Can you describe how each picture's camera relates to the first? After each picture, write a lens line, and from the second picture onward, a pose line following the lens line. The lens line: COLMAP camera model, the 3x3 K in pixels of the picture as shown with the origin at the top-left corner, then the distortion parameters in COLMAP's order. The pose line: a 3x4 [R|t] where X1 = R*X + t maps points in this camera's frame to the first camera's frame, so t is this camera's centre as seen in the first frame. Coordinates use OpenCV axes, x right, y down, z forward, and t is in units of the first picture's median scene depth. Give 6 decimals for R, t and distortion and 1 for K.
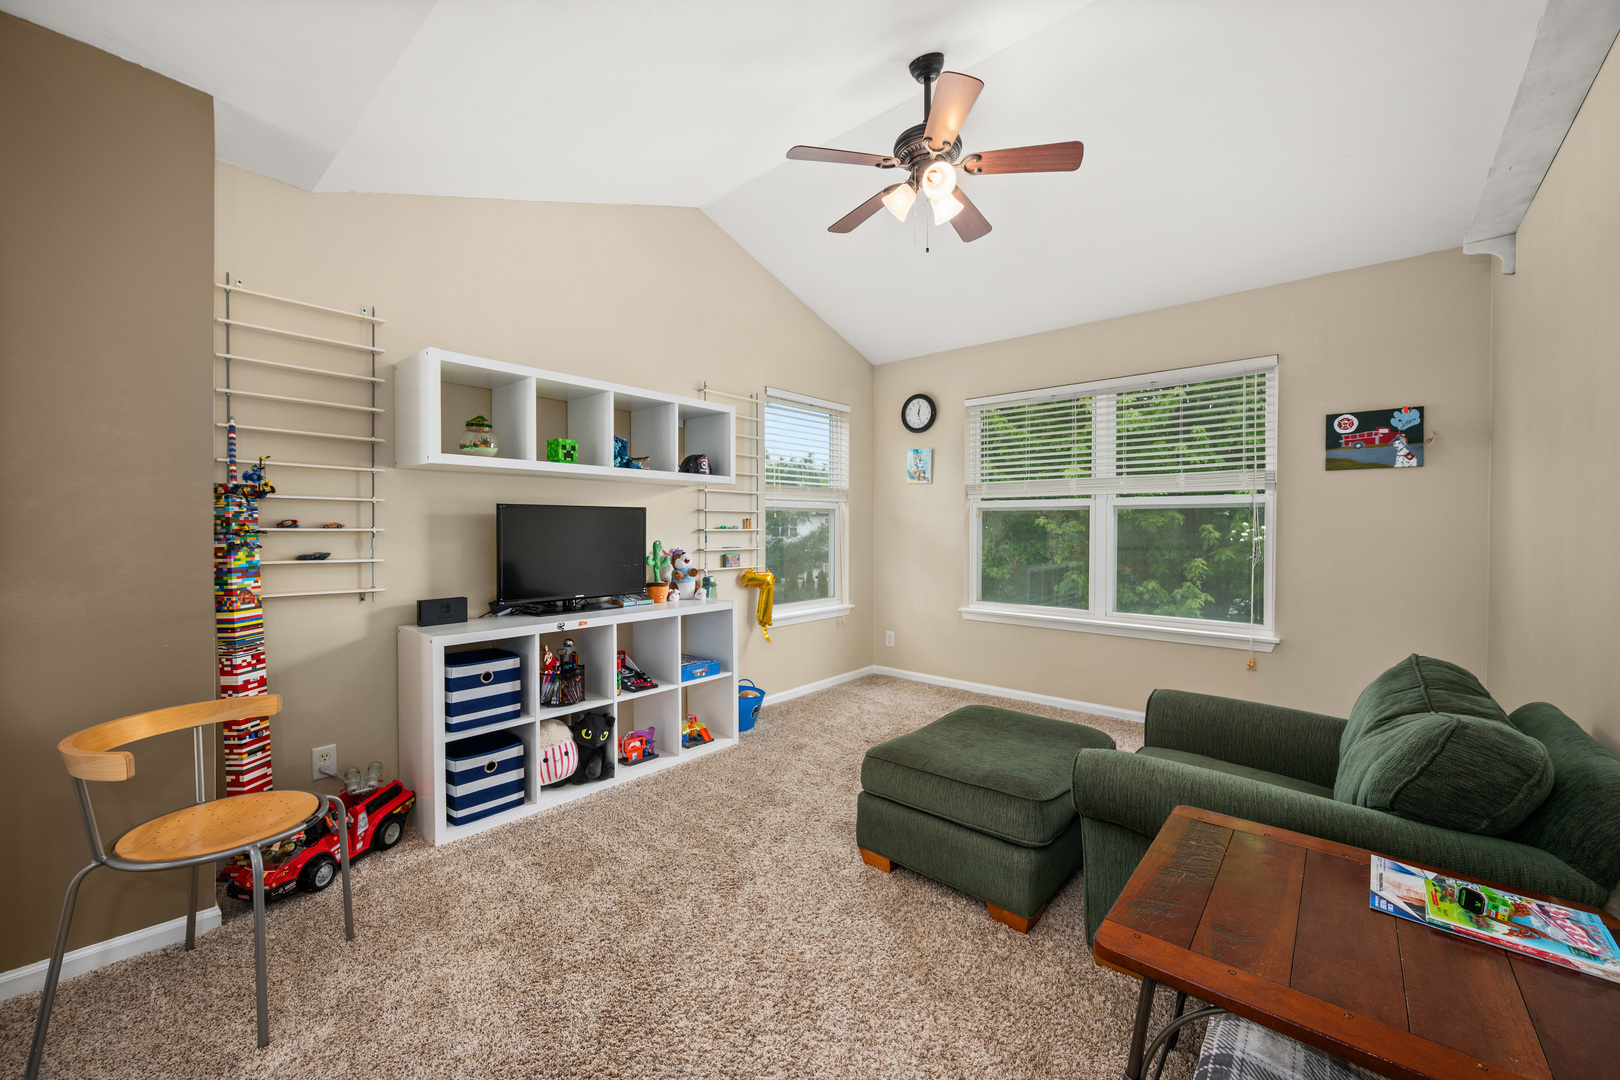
lens RADIAL K [[637.1, 0, 806.7], [0, 637.1, 531.8], [0, 0, 1]] dist [-0.002041, 0.000263]
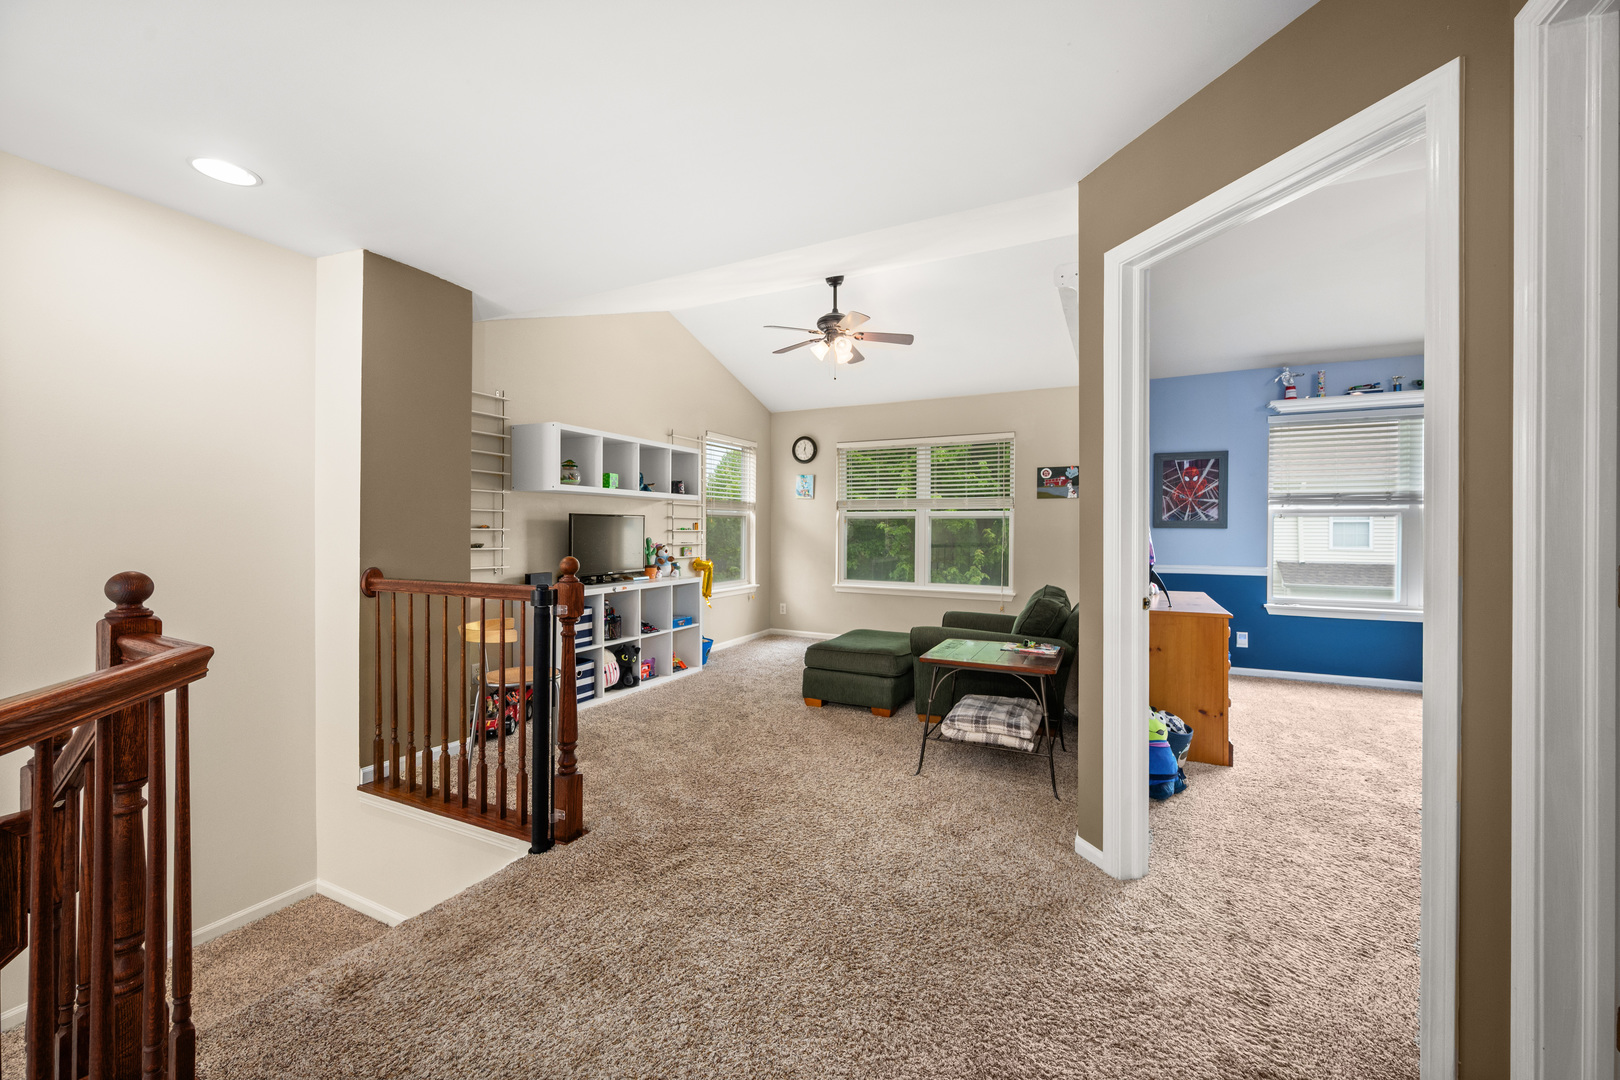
lens RADIAL K [[637.1, 0, 806.4], [0, 637.1, 534.3], [0, 0, 1]] dist [-0.002041, 0.000263]
pose [[0.968048, 0.001775, 0.250759, -0.273289], [-0.001571, 0.999998, -0.001015, 0.007445], [-0.250761, 0.000589, 0.968049, -0.592060]]
